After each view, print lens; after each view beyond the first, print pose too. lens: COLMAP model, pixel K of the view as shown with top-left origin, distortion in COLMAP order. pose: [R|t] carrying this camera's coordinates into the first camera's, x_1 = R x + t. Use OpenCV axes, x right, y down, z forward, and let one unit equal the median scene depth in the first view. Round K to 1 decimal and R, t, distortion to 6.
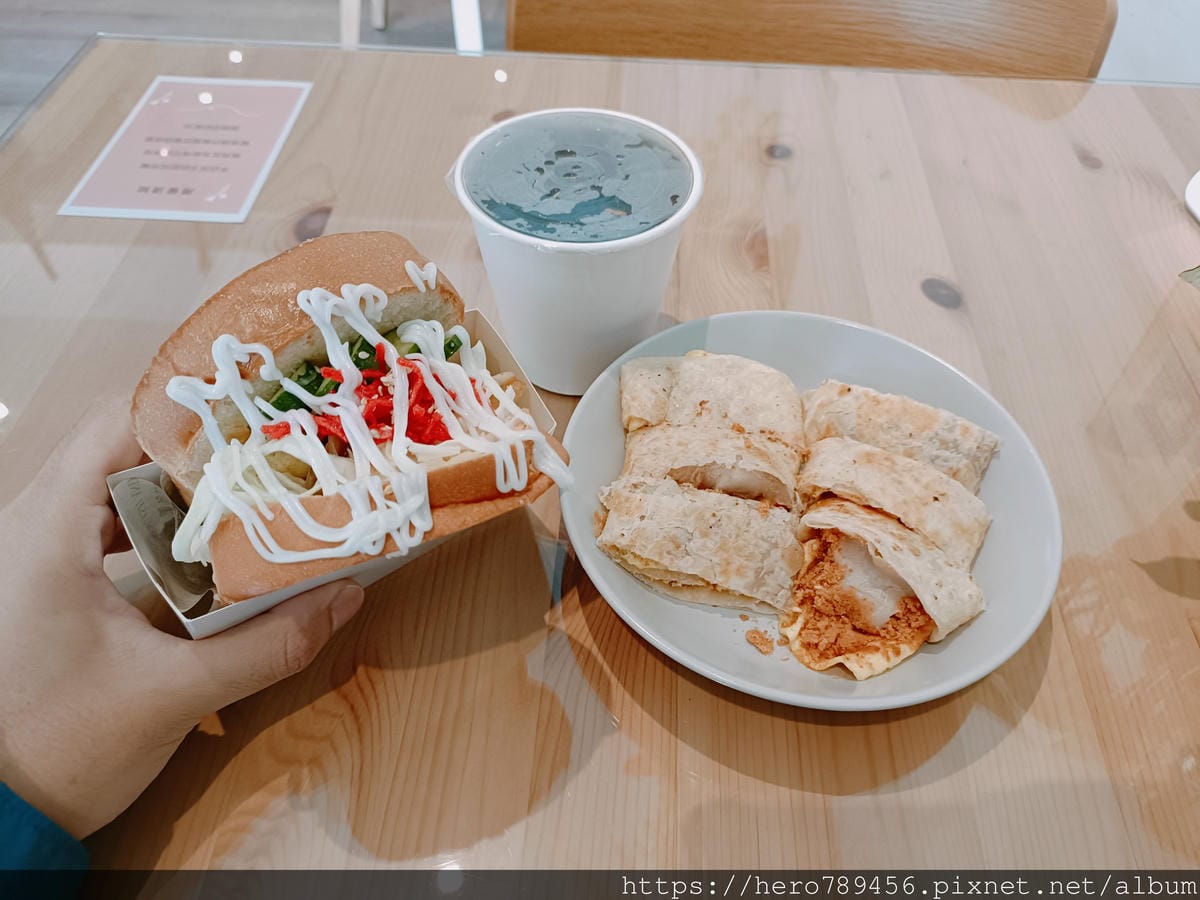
lens RADIAL K [[904.0, 0, 600.0], [0, 904.0, 450.0], [0, 0, 1]] dist [0.029104, 0.002350]
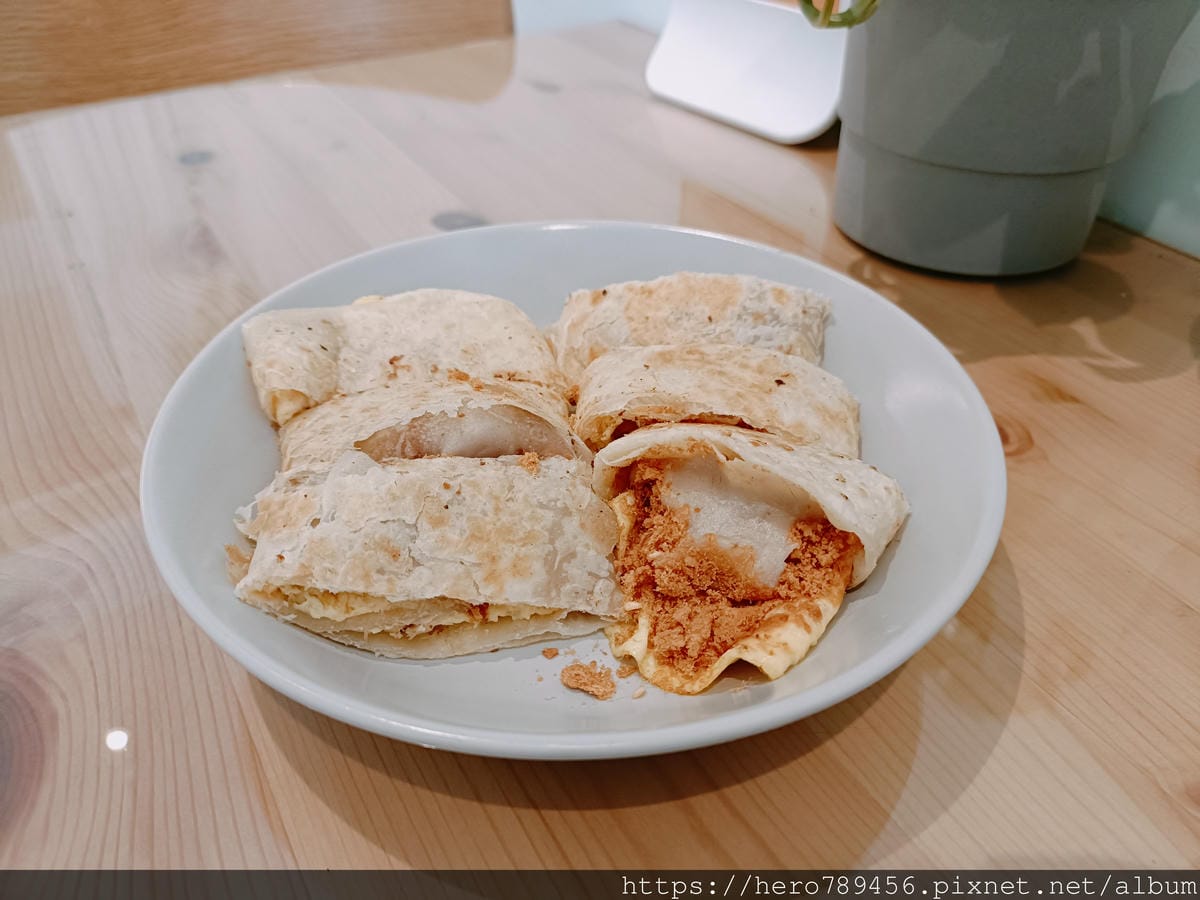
lens RADIAL K [[904.0, 0, 600.0], [0, 904.0, 450.0], [0, 0, 1]] dist [0.029104, 0.002350]
pose [[0.928554, -0.243432, 0.280228, 0.062291], [0.292624, 0.944529, -0.149122, 0.160513], [-0.228383, 0.220469, 0.948280, 0.439634]]
